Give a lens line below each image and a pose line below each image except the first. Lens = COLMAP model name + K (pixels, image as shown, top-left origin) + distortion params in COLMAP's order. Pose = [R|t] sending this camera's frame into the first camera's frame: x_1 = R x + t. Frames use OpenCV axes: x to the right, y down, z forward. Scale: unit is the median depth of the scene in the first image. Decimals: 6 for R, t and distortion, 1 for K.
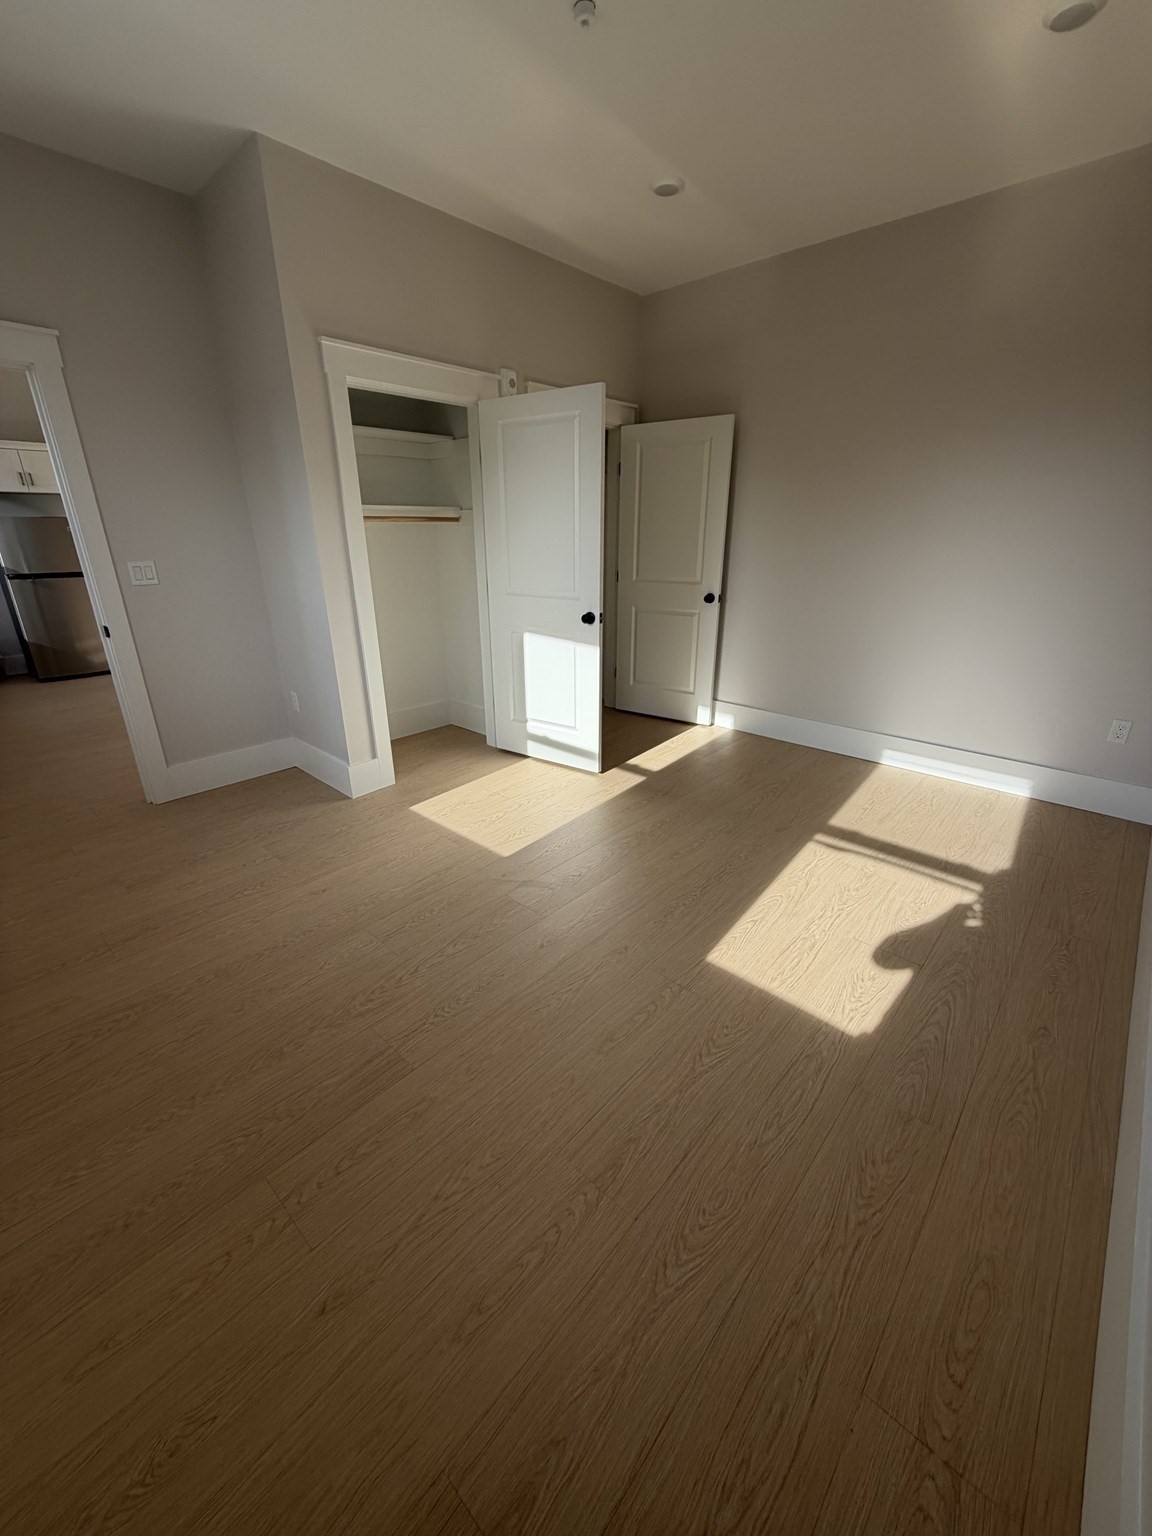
lens RADIAL K [[613.5, 0, 572.0], [0, 613.5, 766.0], [0, 0, 1]] dist [-0.000952, 0.000199]
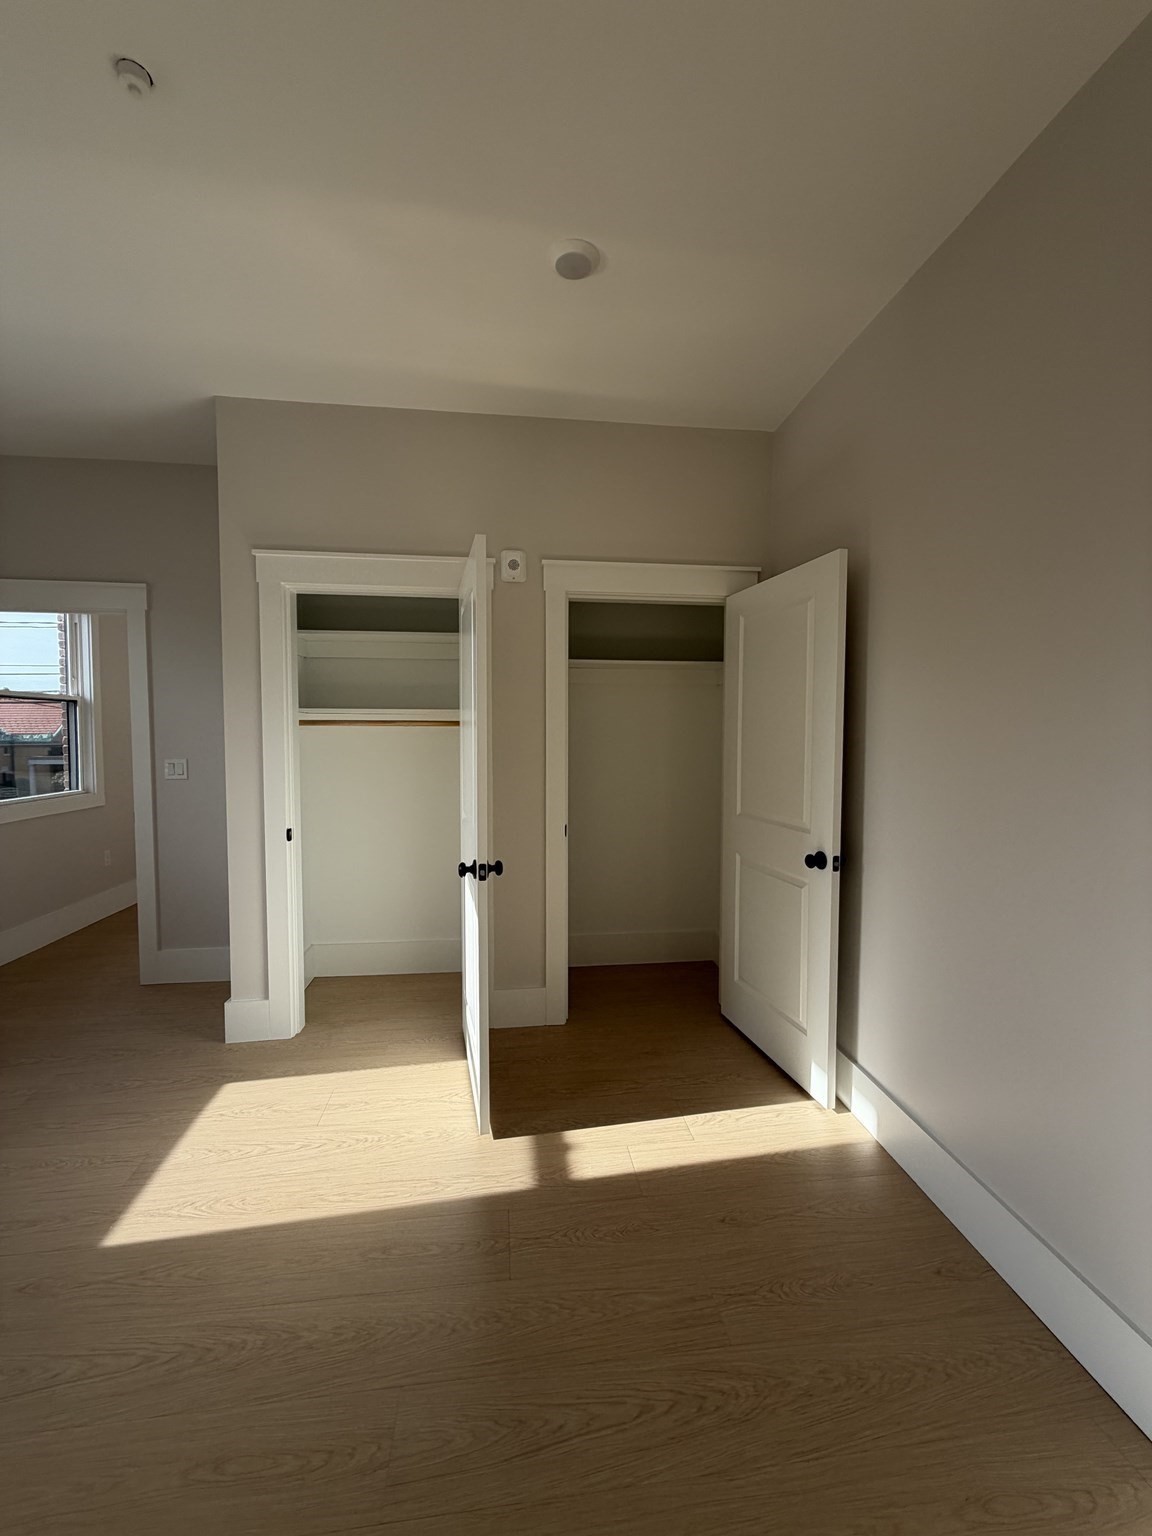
lens RADIAL K [[611.1, 0, 574.5], [0, 611.1, 763.2], [0, 0, 1]] dist [-0.000560, 0.000130]
pose [[0.758348, 0.039883, -0.650628, 0.481085], [-0.241890, 0.944078, -0.224066, -0.216963], [0.605307, 0.327300, 0.725588, 0.544830]]
